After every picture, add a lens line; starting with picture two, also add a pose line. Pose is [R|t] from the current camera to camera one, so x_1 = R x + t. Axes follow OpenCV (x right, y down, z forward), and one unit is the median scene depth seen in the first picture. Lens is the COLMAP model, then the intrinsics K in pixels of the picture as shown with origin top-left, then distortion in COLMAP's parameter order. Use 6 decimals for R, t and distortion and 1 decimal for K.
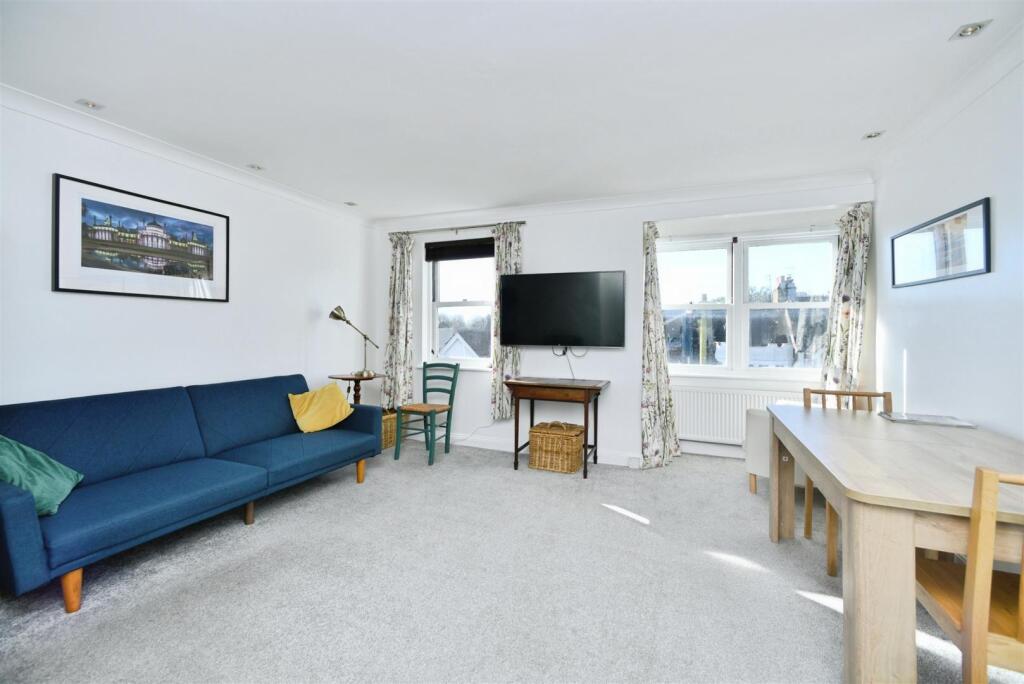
lens RADIAL K [[425.8, 0, 513.2], [0, 425.8, 330.1], [0, 0, 1]] dist [-0.000064, -0.000065]
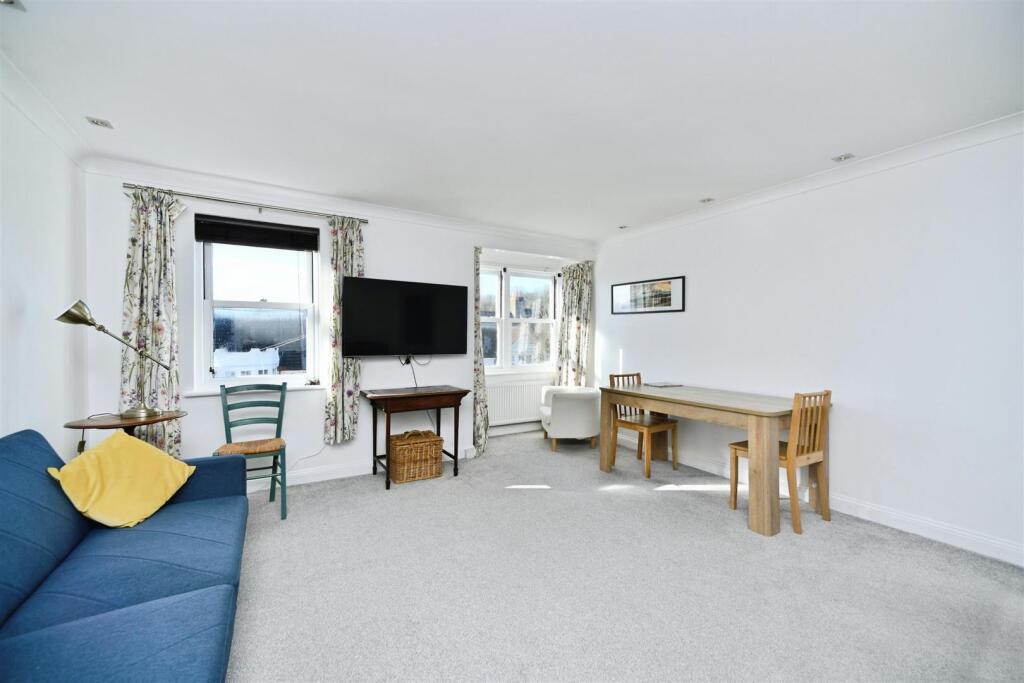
lens RADIAL K [[409.8, 0, 511.4], [0, 409.8, 338.1], [0, 0, 1]] dist [-0.000024, -0.000148]
pose [[0.601857, -0.005549, 0.798584, -0.491495], [0.001147, 0.999981, 0.006083, -0.007629], [-0.798603, -0.002745, 0.601852, 0.222034]]
